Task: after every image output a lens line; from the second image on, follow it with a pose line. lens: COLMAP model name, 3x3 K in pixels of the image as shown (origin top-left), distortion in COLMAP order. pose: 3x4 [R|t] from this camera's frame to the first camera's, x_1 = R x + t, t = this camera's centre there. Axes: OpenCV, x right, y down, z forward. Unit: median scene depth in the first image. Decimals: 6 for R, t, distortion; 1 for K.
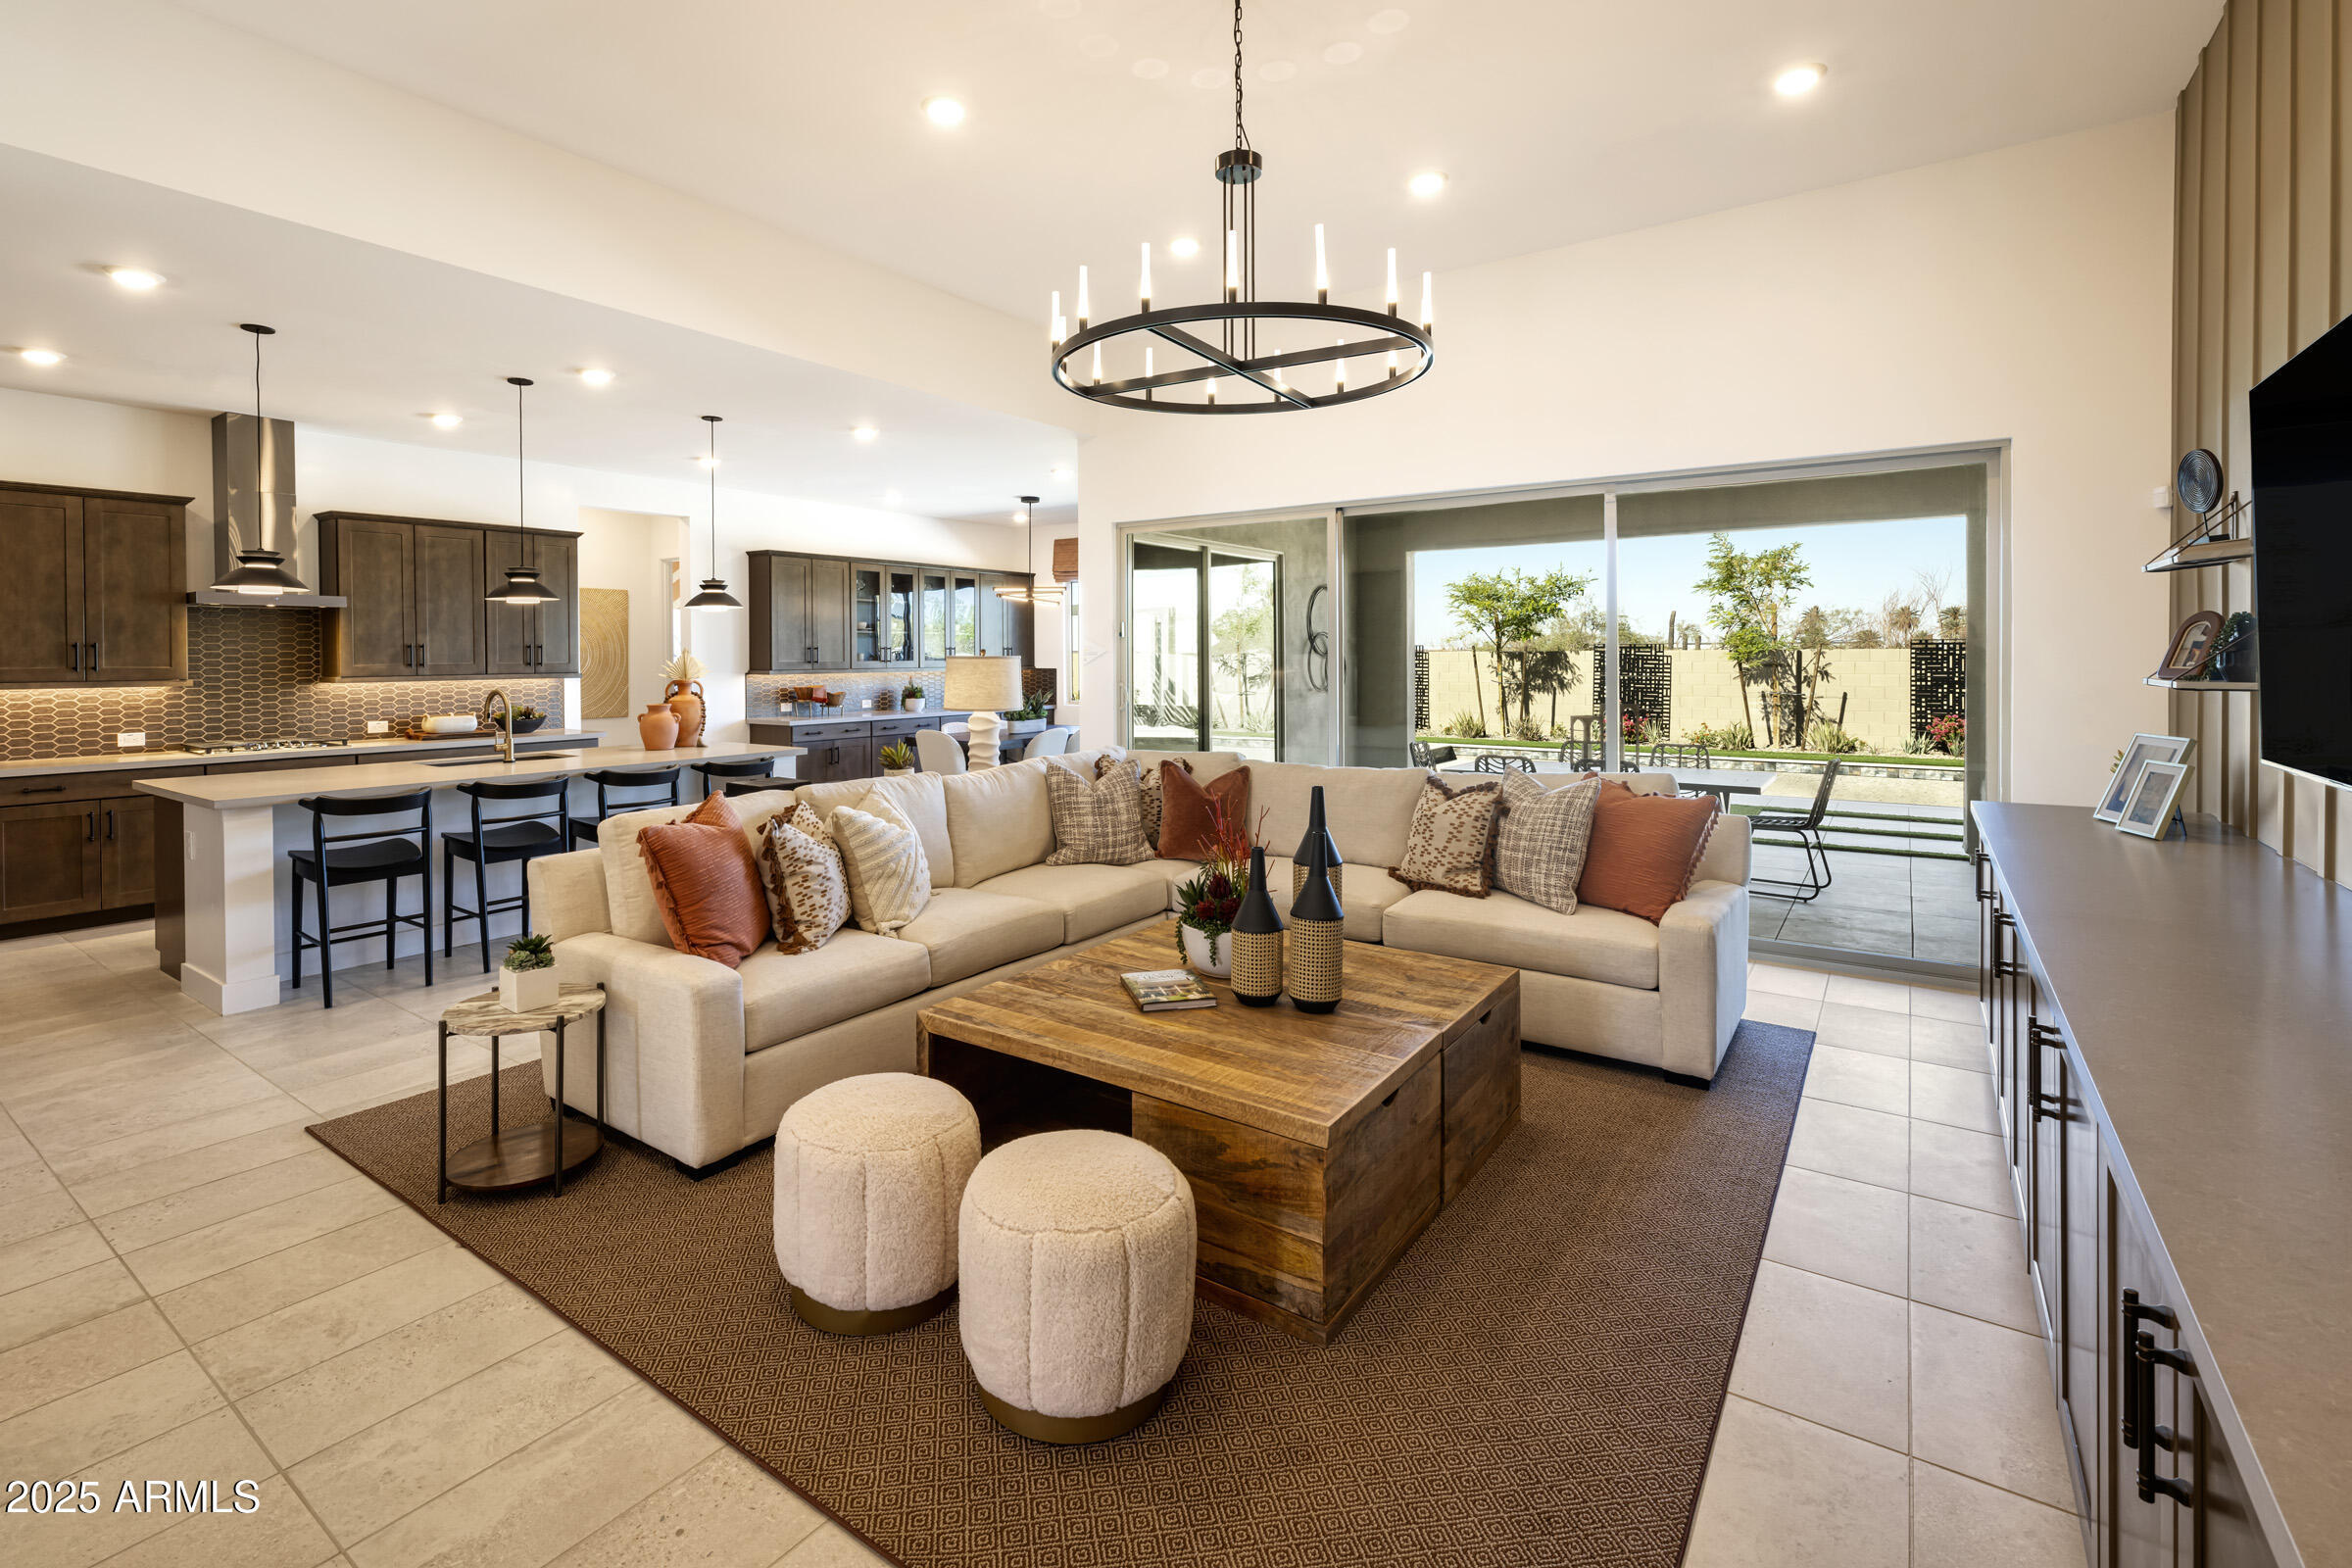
lens RADIAL K [[1069.2, 0, 1134.1], [0, 1069.2, 663.1], [0, 0, 1]] dist [-0.000413, 0.000215]
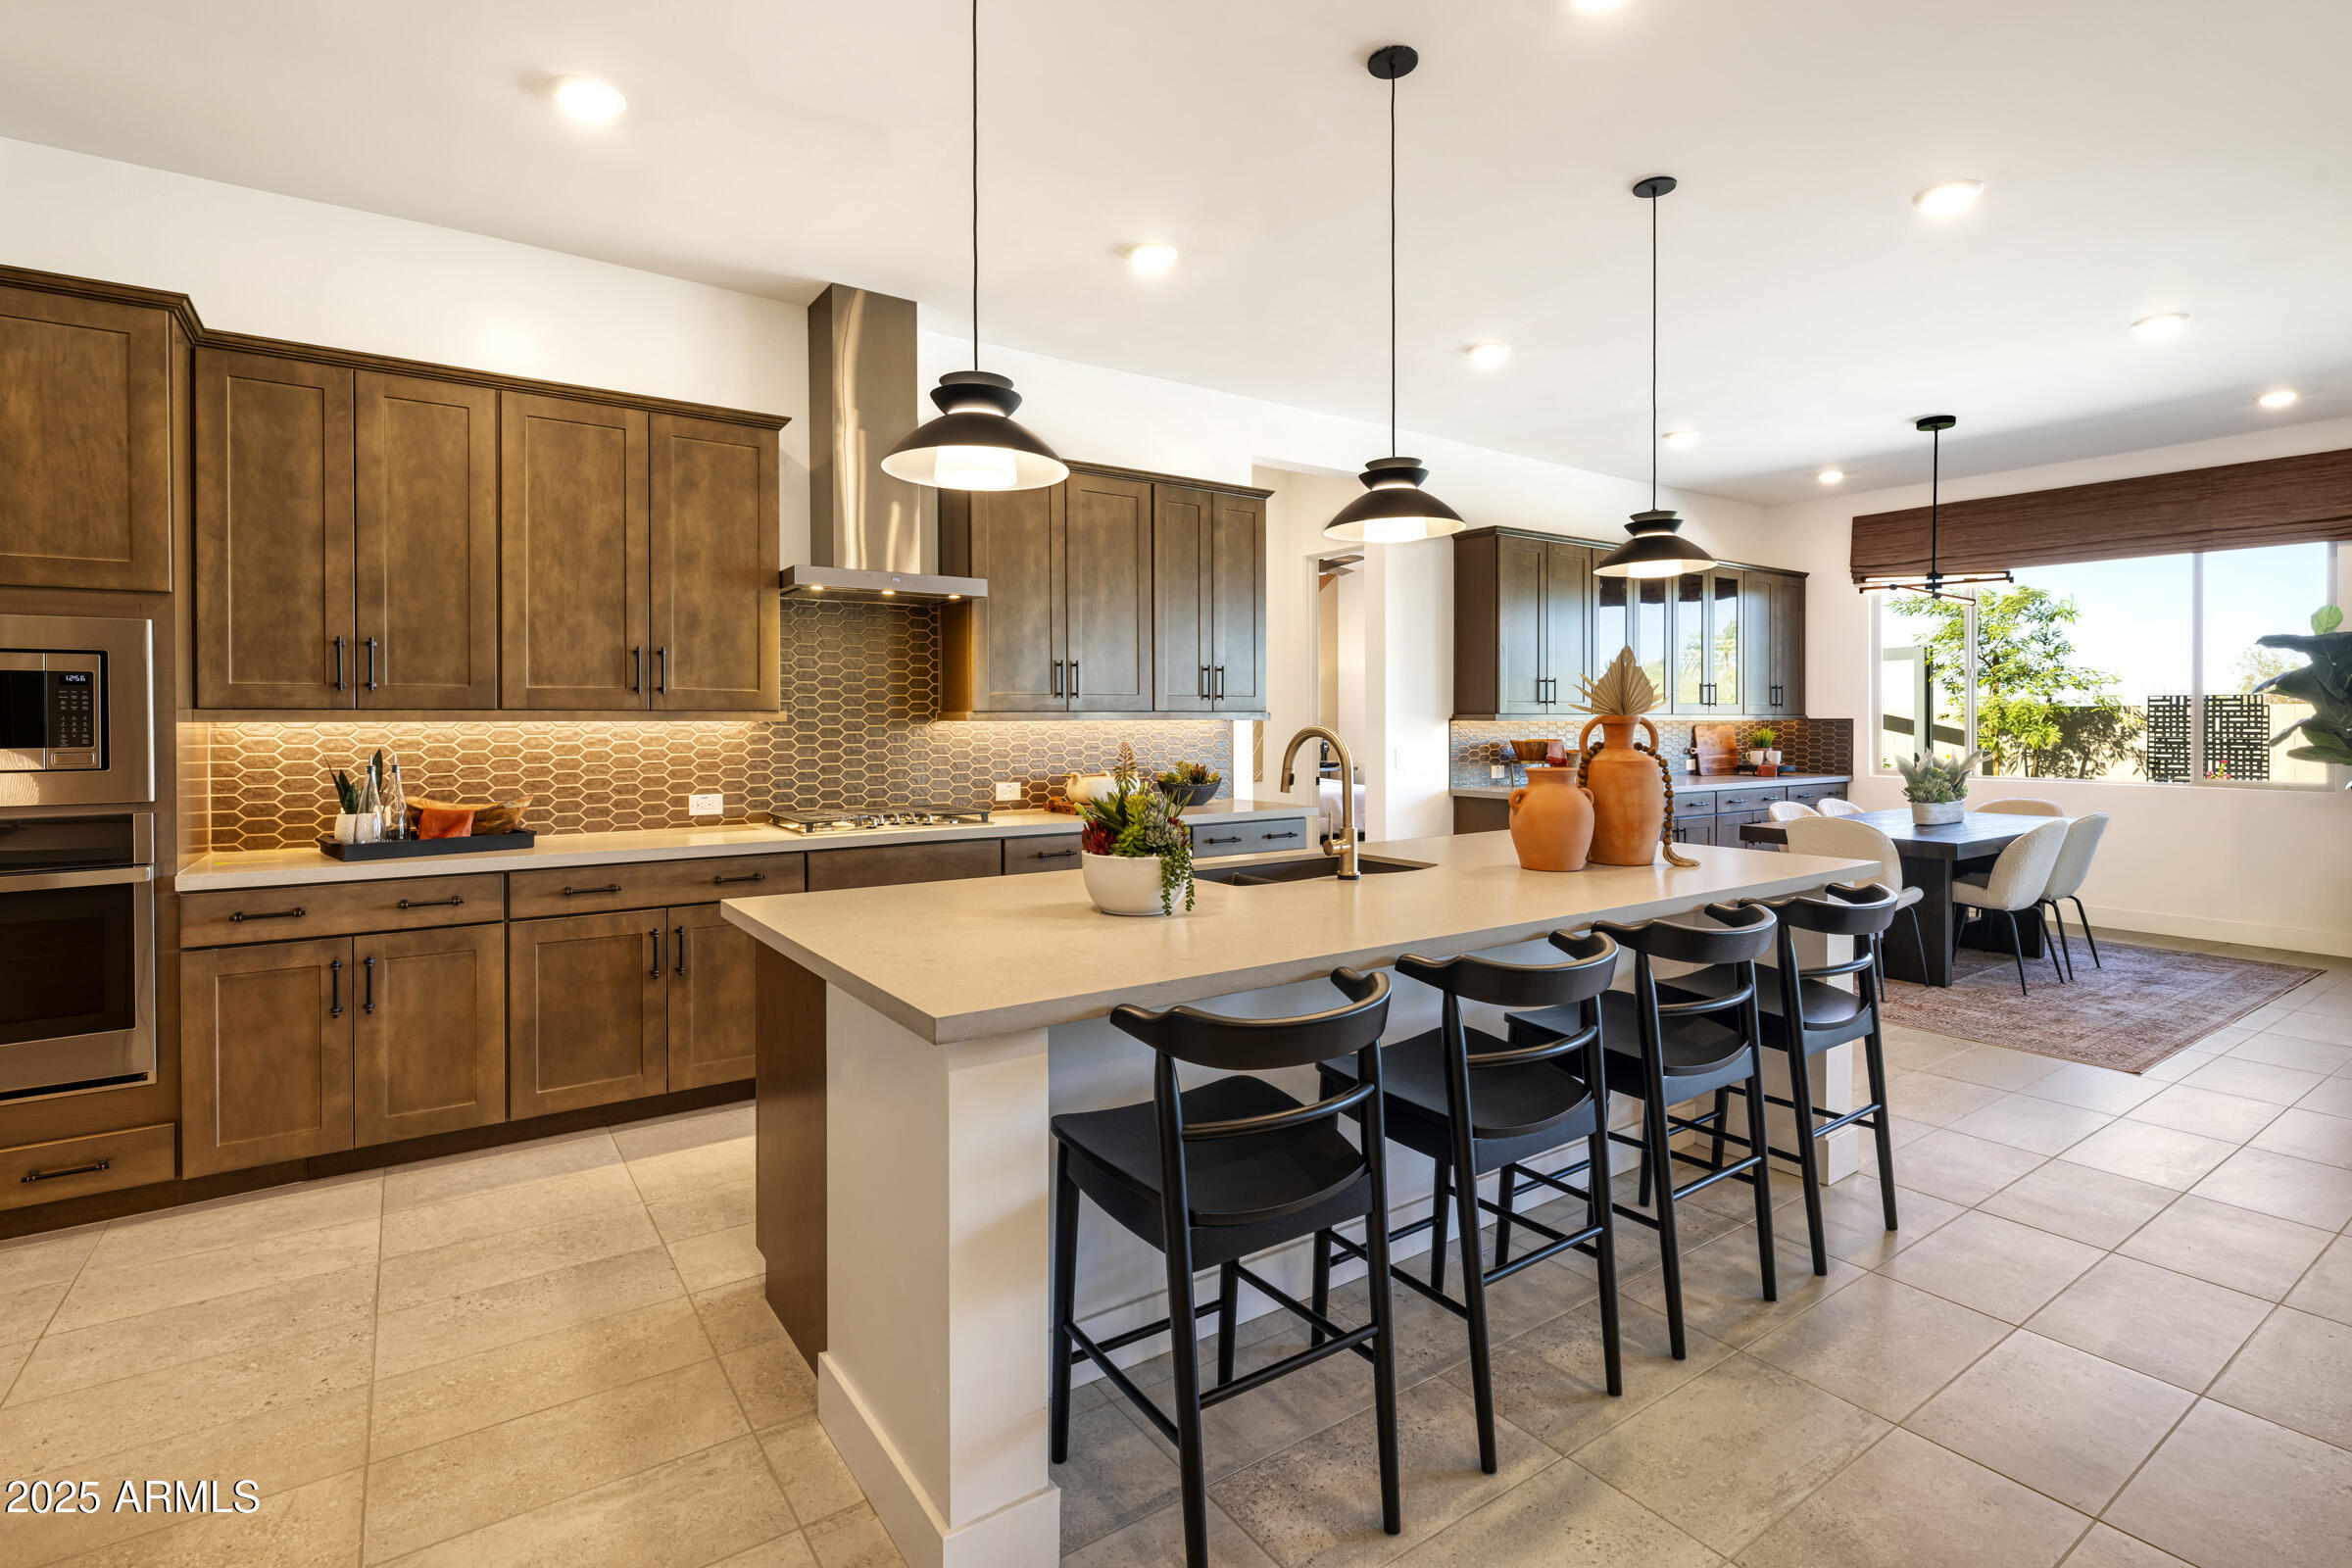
lens RADIAL K [[1102.5, 0, 1187.2], [0, 1102.5, 725.0], [0, 0, 1]] dist [-0.002580, -0.000020]
pose [[0.947189, 0.005125, -0.320636, -0.451875], [-0.006044, 0.999980, -0.001872, 0.023195], [0.320620, 0.003710, 0.947201, 0.465133]]
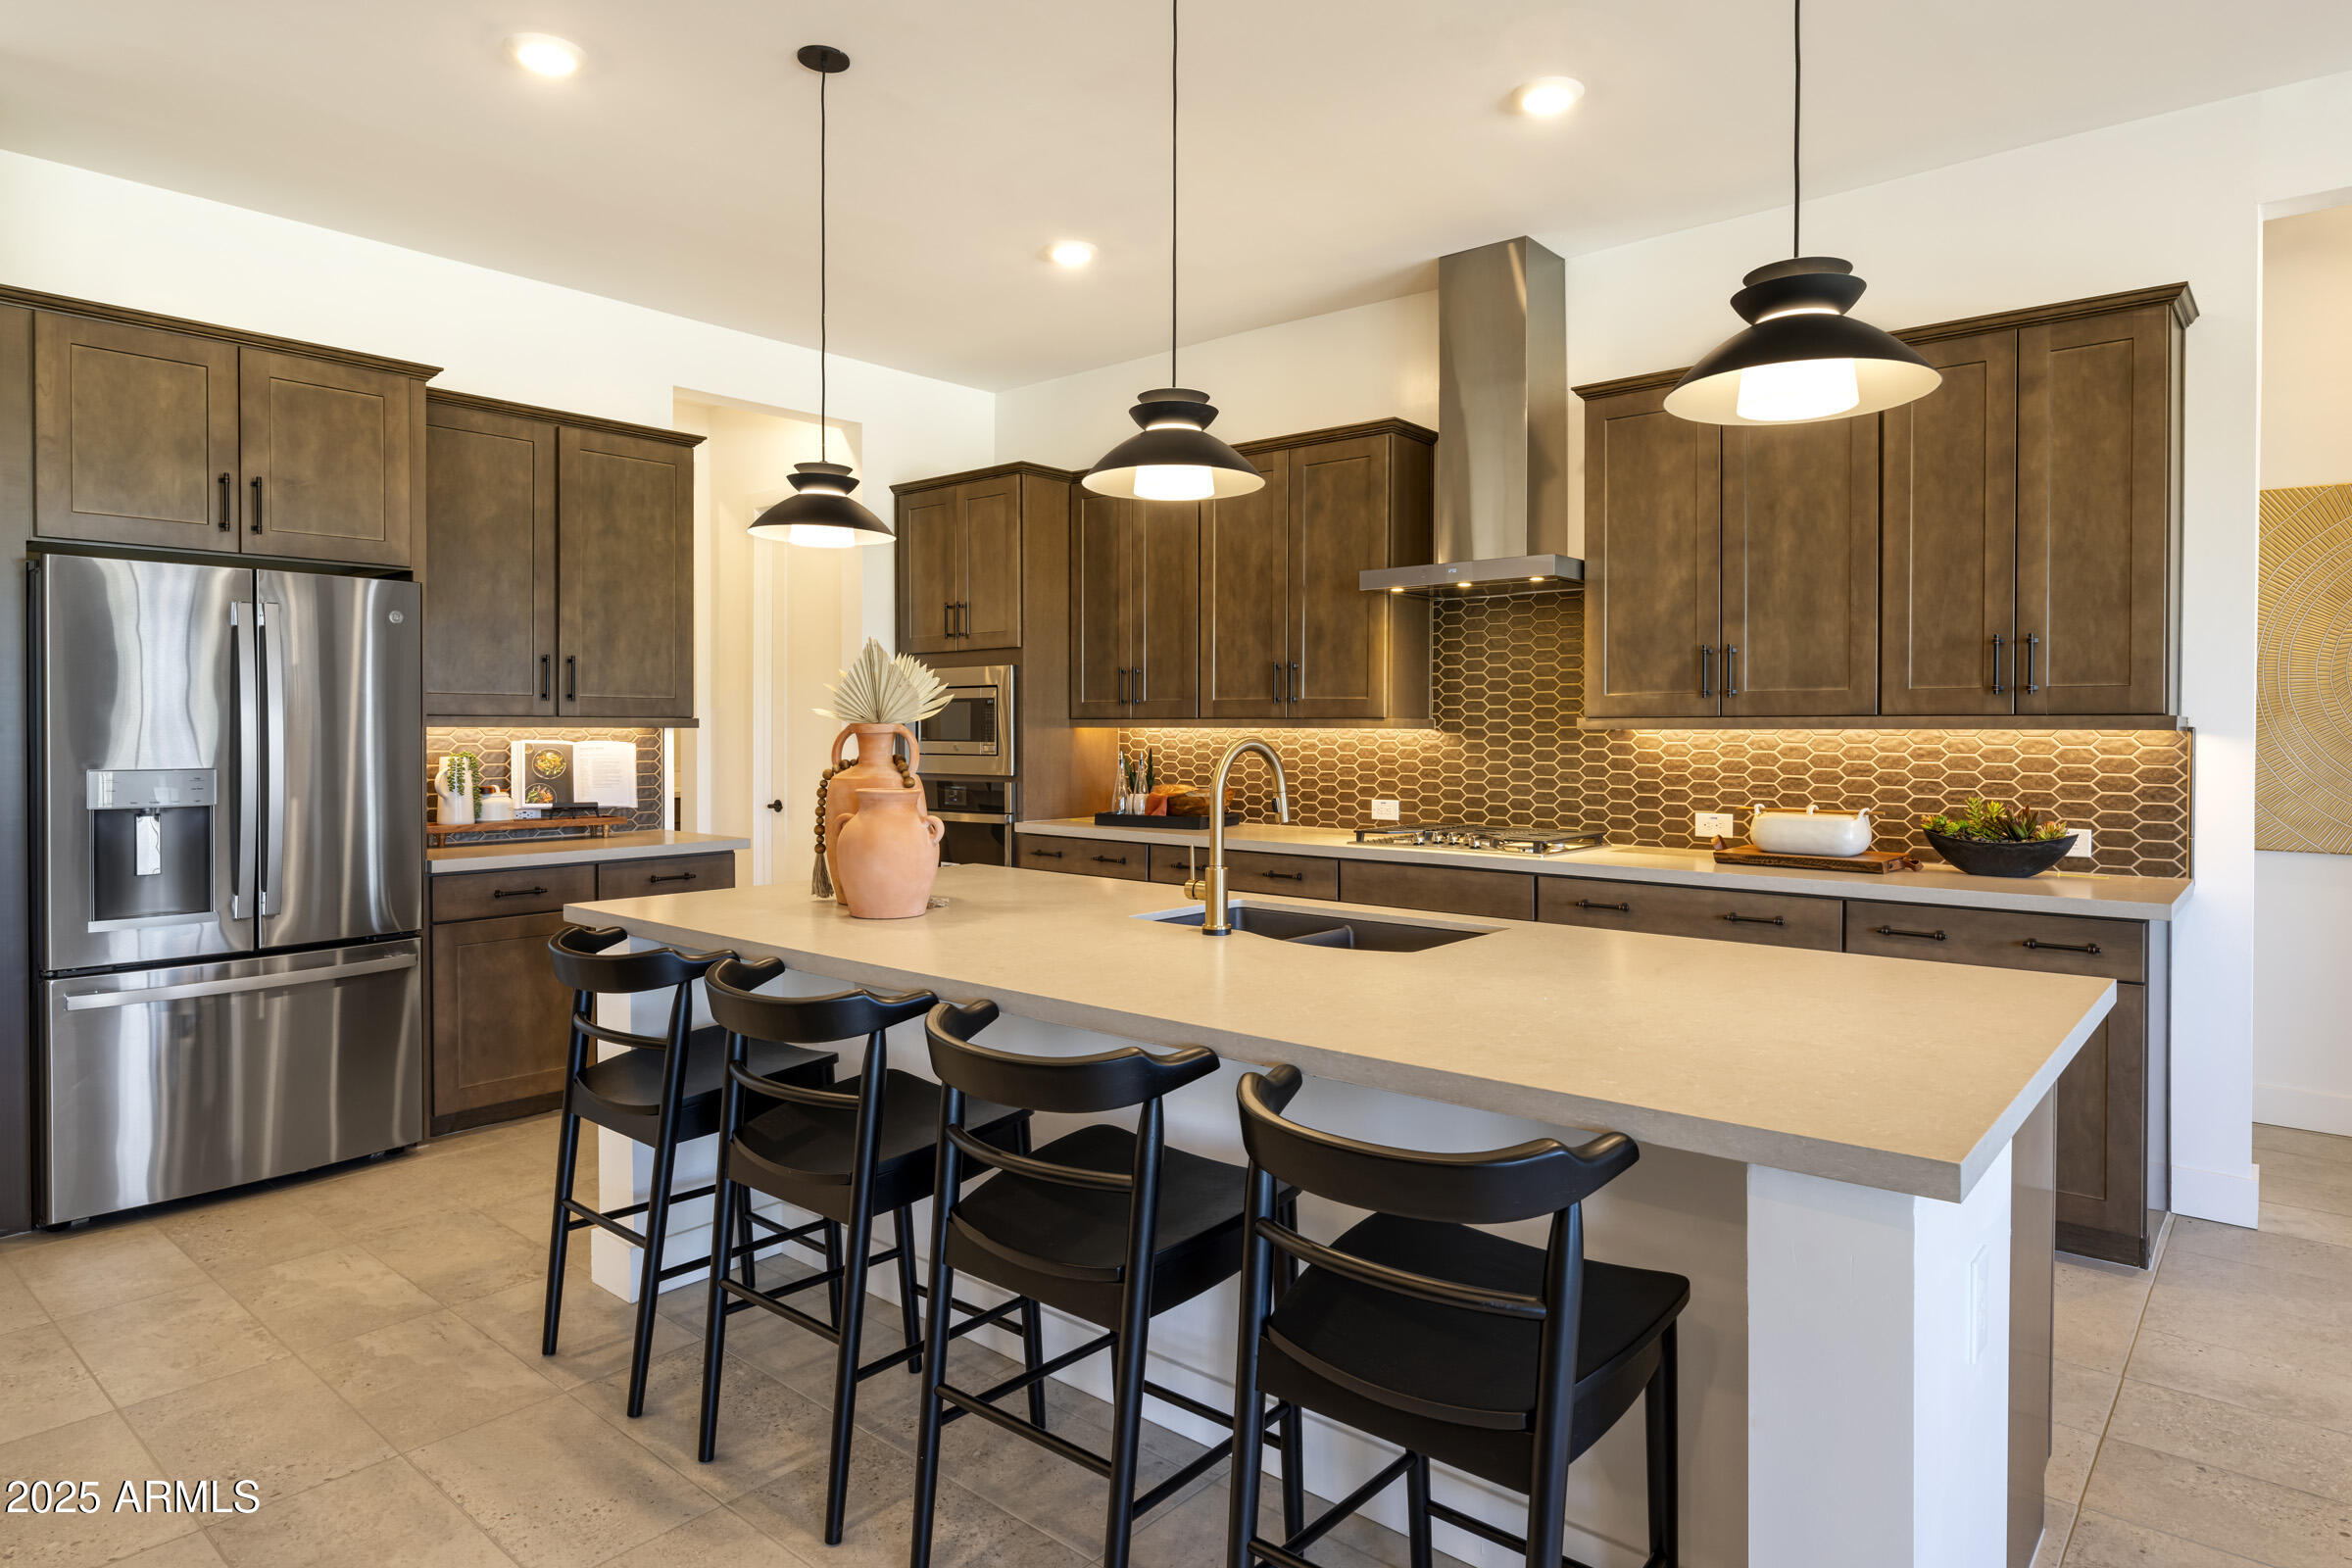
lens RADIAL K [[1346.1, 0, 1183.8], [0, 1346.1, 730.0], [0, 0, 1]] dist [-0.005304, -0.000498]
pose [[-0.073713, 0.007482, -0.997251, -0.107801], [-0.009841, 0.999918, 0.008230, 0.016950], [0.997231, 0.010420, -0.073633, 0.933110]]
